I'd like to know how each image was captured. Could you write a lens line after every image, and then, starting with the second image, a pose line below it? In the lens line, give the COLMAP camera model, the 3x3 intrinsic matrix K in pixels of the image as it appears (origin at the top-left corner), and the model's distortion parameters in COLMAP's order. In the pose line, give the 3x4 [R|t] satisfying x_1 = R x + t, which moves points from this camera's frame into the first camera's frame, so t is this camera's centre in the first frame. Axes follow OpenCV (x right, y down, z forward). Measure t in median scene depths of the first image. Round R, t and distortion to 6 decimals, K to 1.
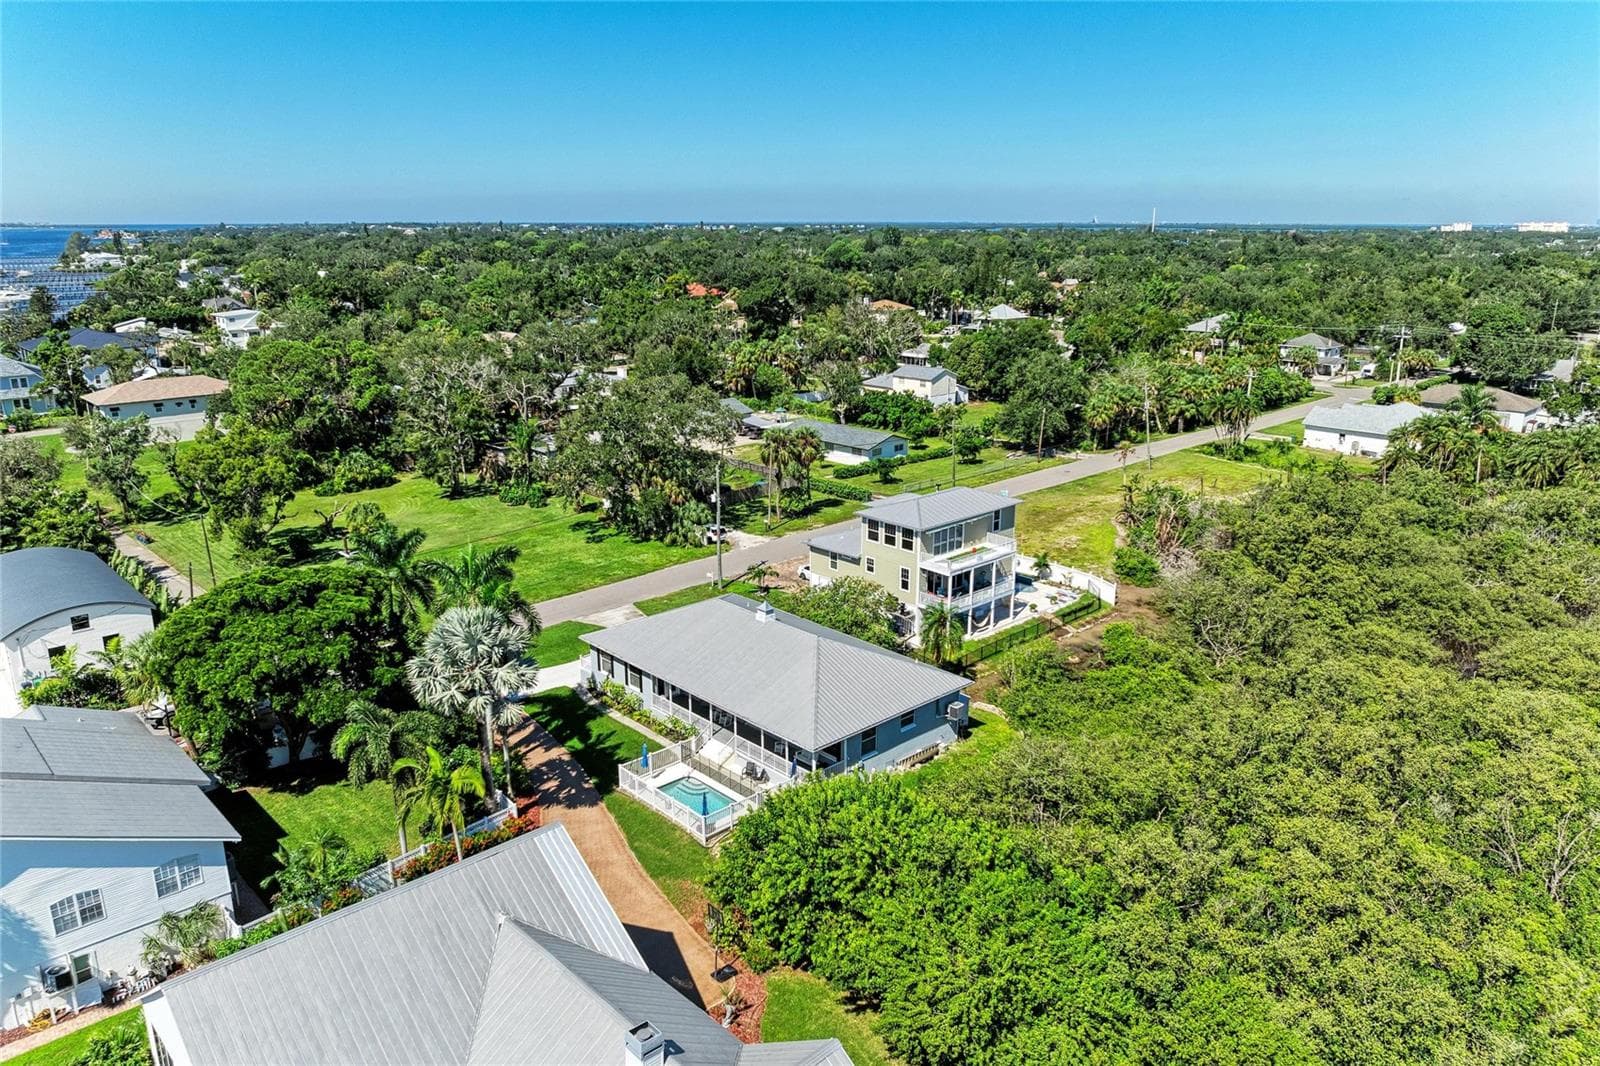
lens RADIAL K [[1131.6, 0, 803.2], [0, 1131.6, 531.8], [0, 0, 1]] dist [-0.028699, 0.011258]
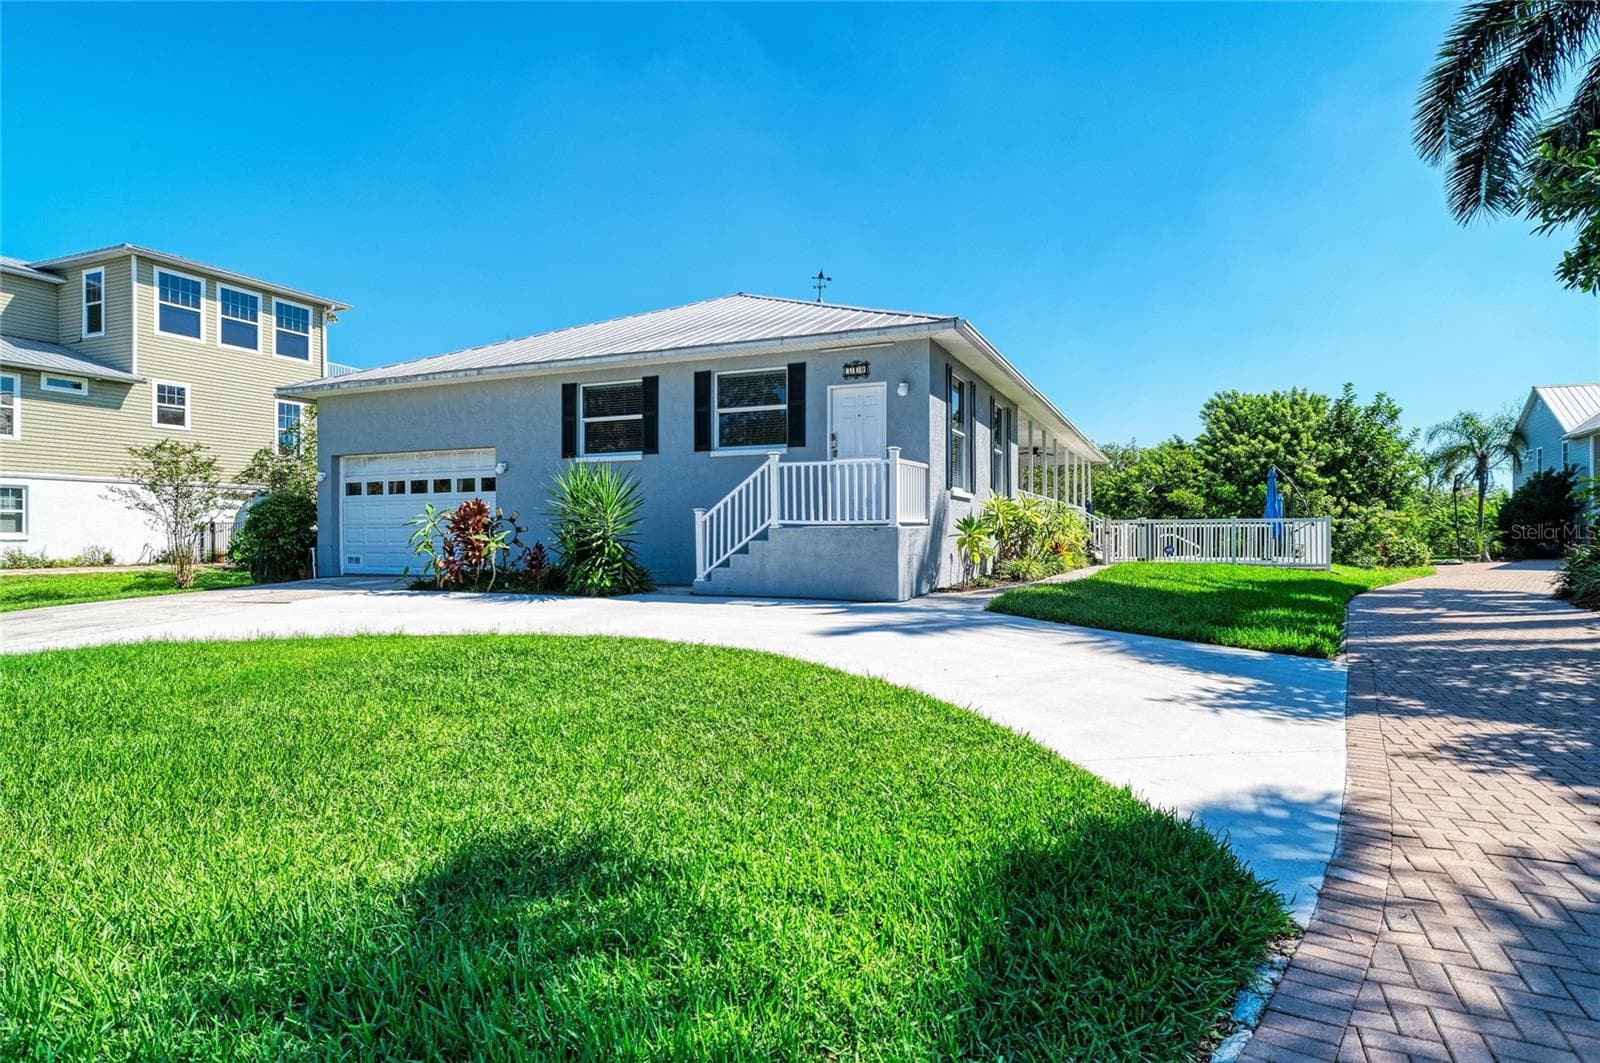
lens RADIAL K [[888.3, 0, 802.5], [0, 888.3, 533.2], [0, 0, 1]] dist [-0.001238, 0.000240]
pose [[-0.393024, 0.009182, 0.919482, -0.295323], [0.251584, 0.962869, 0.097922, 0.096441], [-0.884442, 0.269813, -0.380741, 0.977799]]
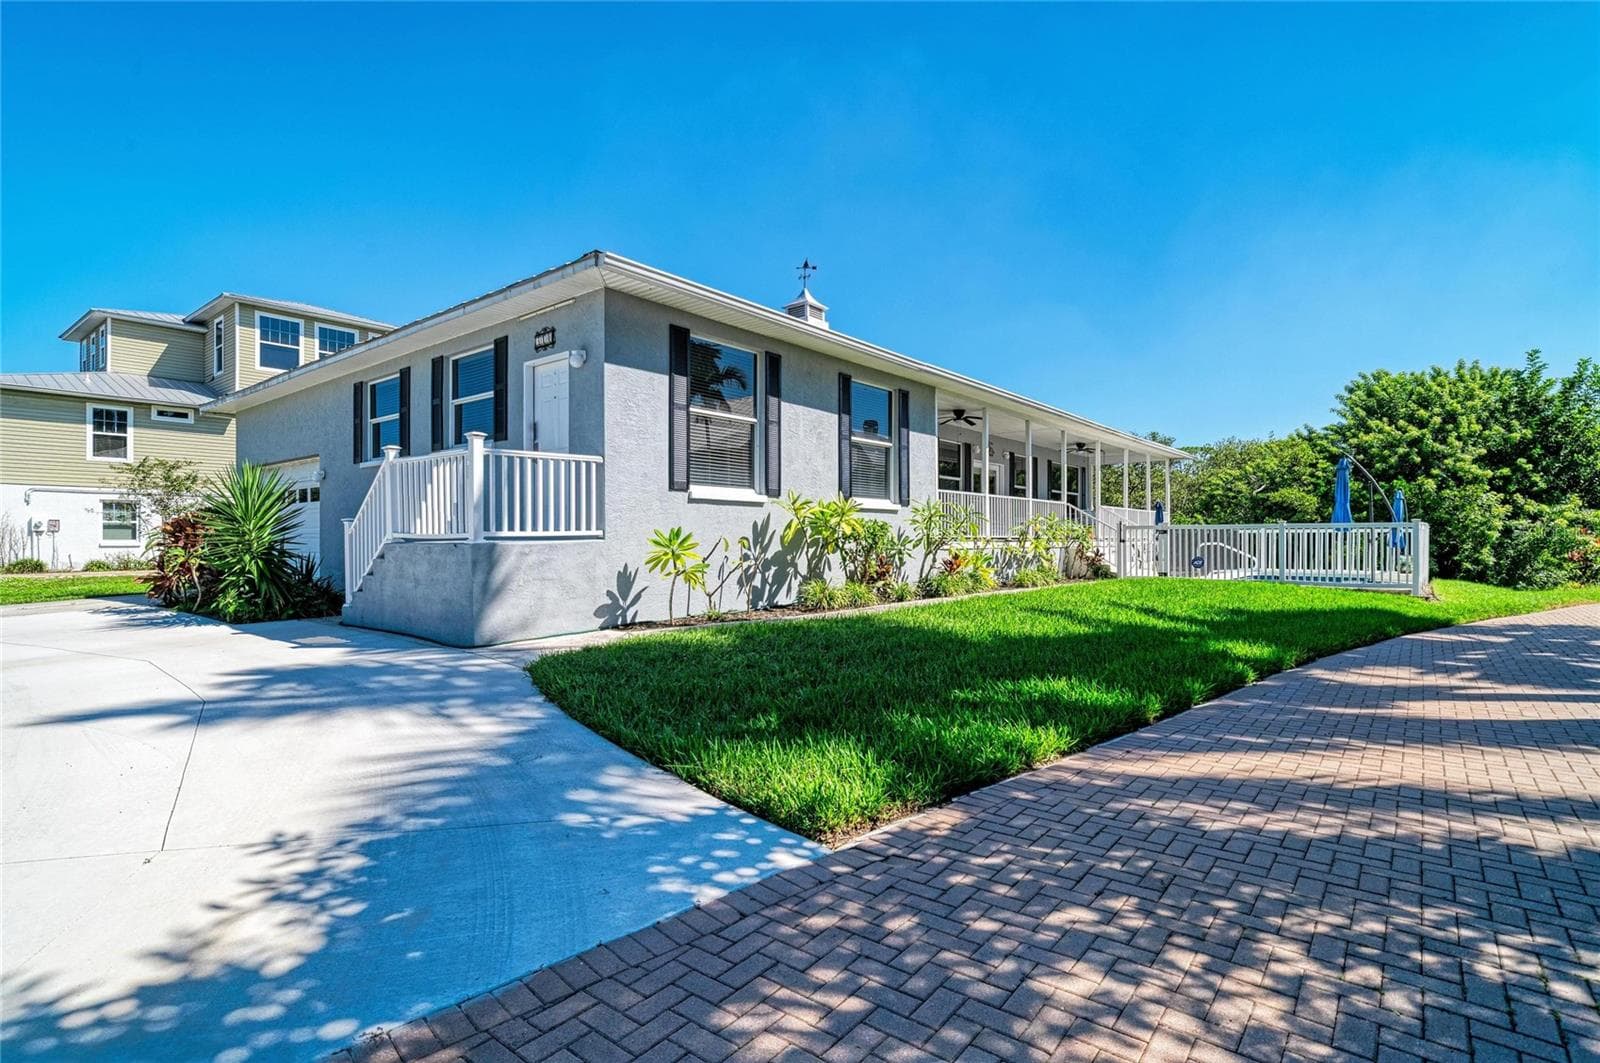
lens RADIAL K [[778.3, 0, 802.6], [0, 778.3, 541.9], [0, 0, 1]] dist [0.002908, -0.001256]
pose [[-0.128743, 0.000512, 0.991678, -0.267147], [0.269586, 0.962358, 0.034501, 0.118474], [-0.954331, 0.271785, -0.124035, 0.891825]]
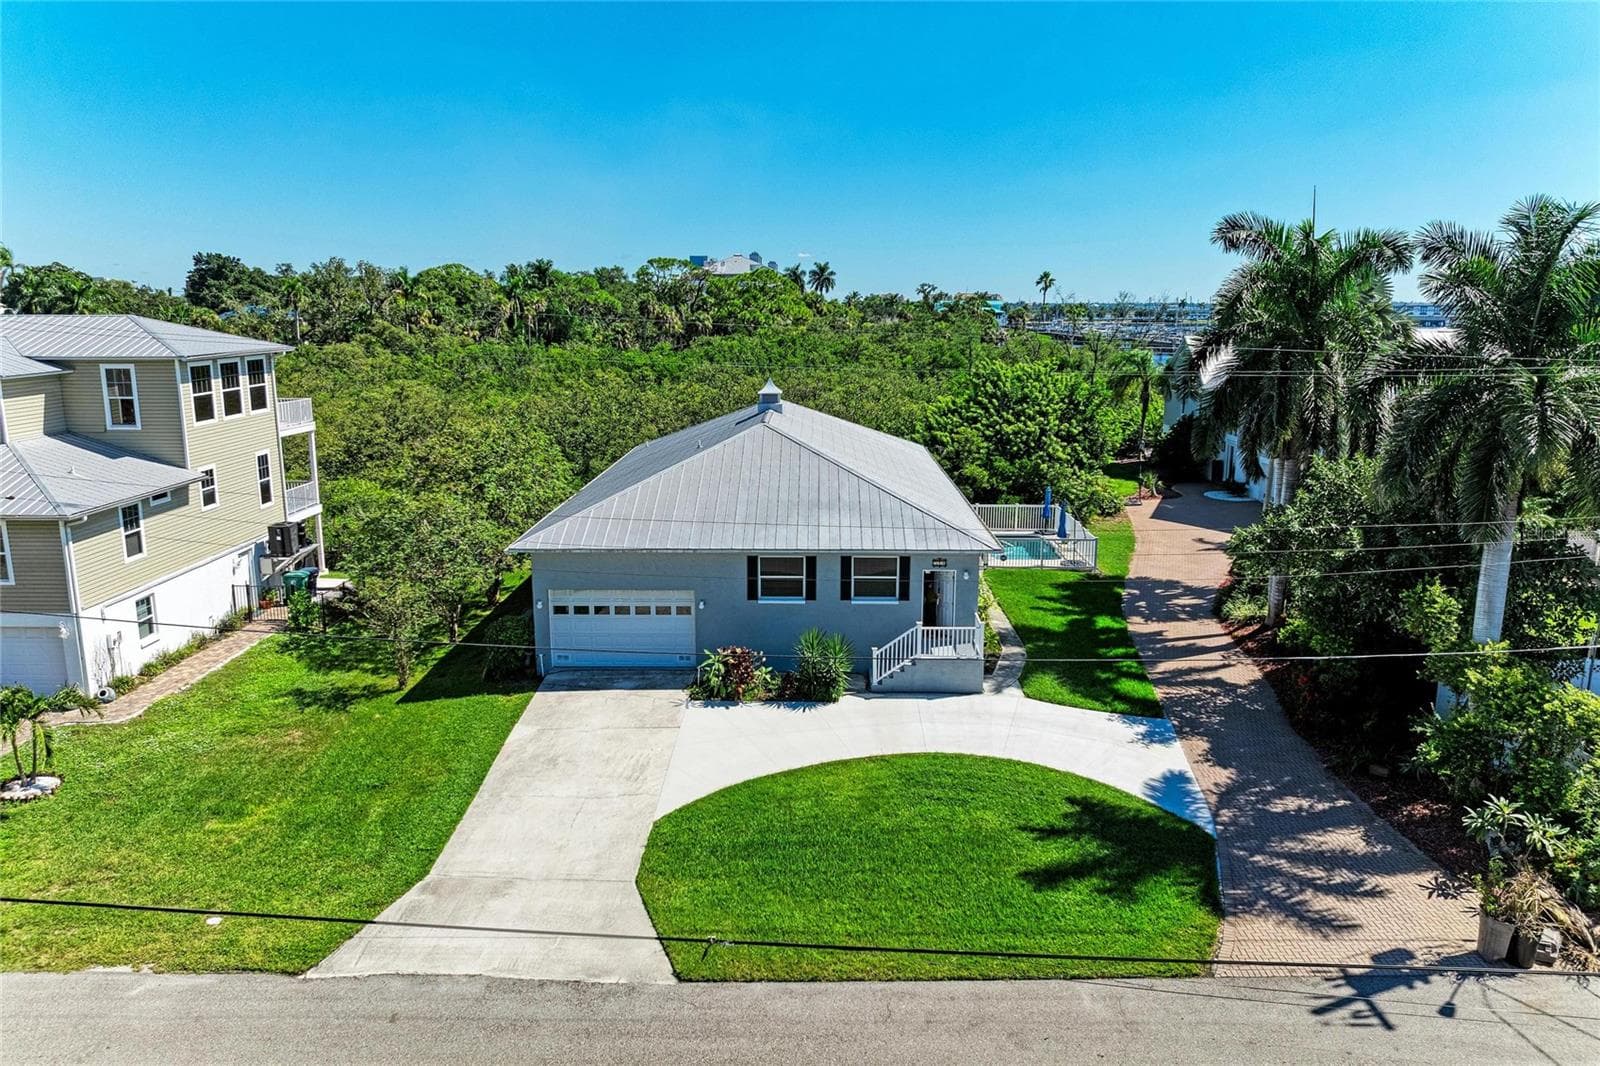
lens RADIAL K [[1131.6, 0, 800.7], [0, 1131.6, 527.3], [0, 0, 1]] dist [-0.028699, 0.011258]
pose [[-0.721078, -0.133955, 0.679781, -0.374092], [0.188498, 0.906196, 0.378520, -0.070381], [-0.666719, 0.401080, -0.628188, 1.159289]]
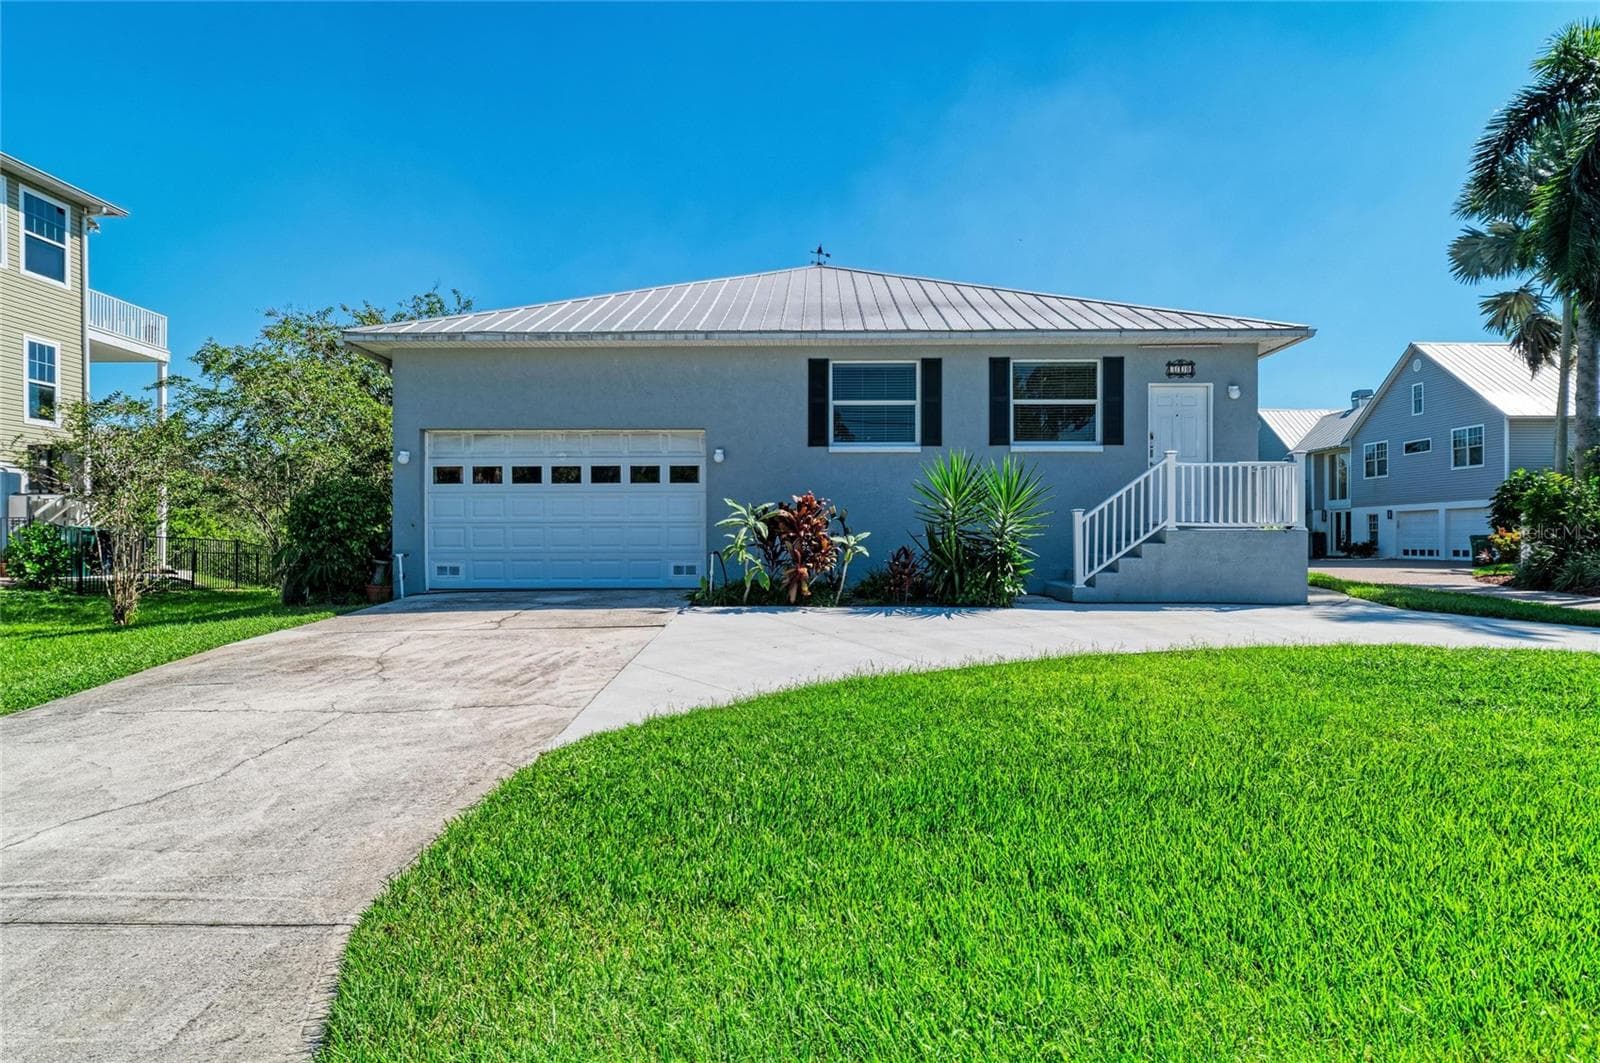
lens RADIAL K [[984.4, 0, 799.6], [0, 984.4, 535.6], [0, 0, 1]] dist [0.002635, -0.000470]
pose [[-0.720667, 0.007897, 0.693236, -0.227687], [0.191248, 0.963400, 0.187842, 0.070444], [-0.666380, 0.267952, -0.695801, 1.068907]]
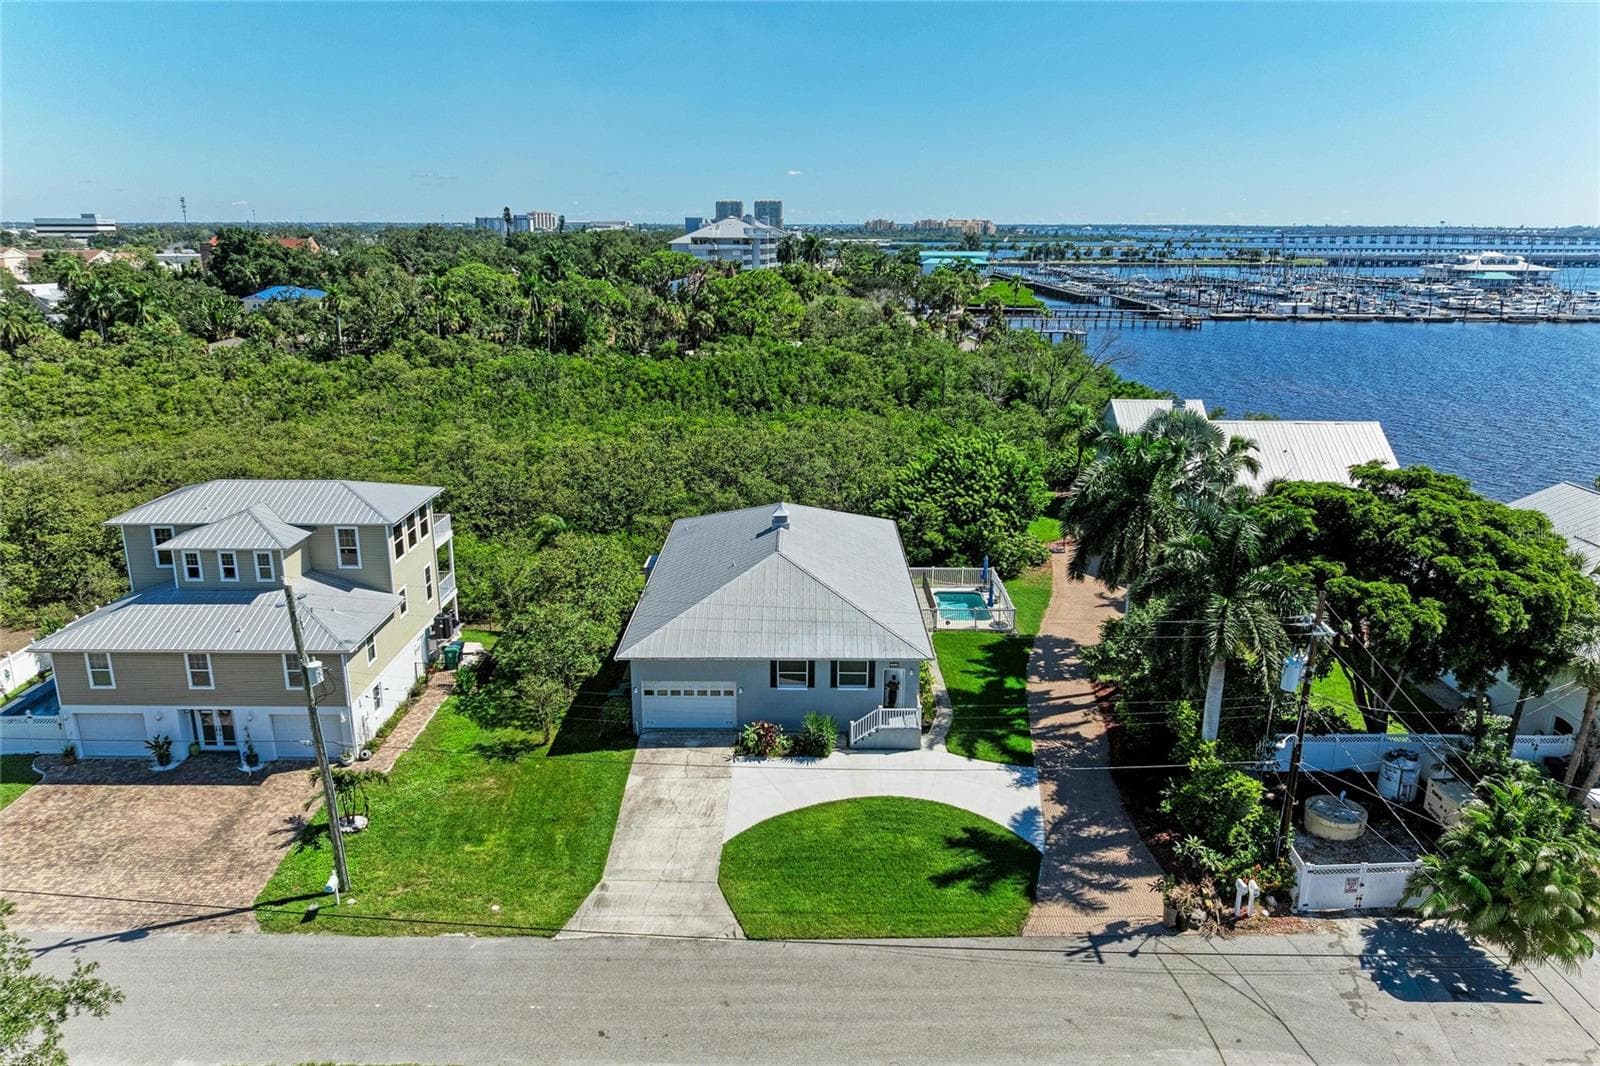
lens RADIAL K [[1131.6, 0, 797.4], [0, 1131.6, 529.3], [0, 0, 1]] dist [-0.028699, 0.011258]
pose [[-0.725727, -0.180471, 0.663891, -0.488406], [0.186611, 0.877167, 0.442441, -0.232399], [-0.662191, 0.444980, -0.602906, 1.248146]]
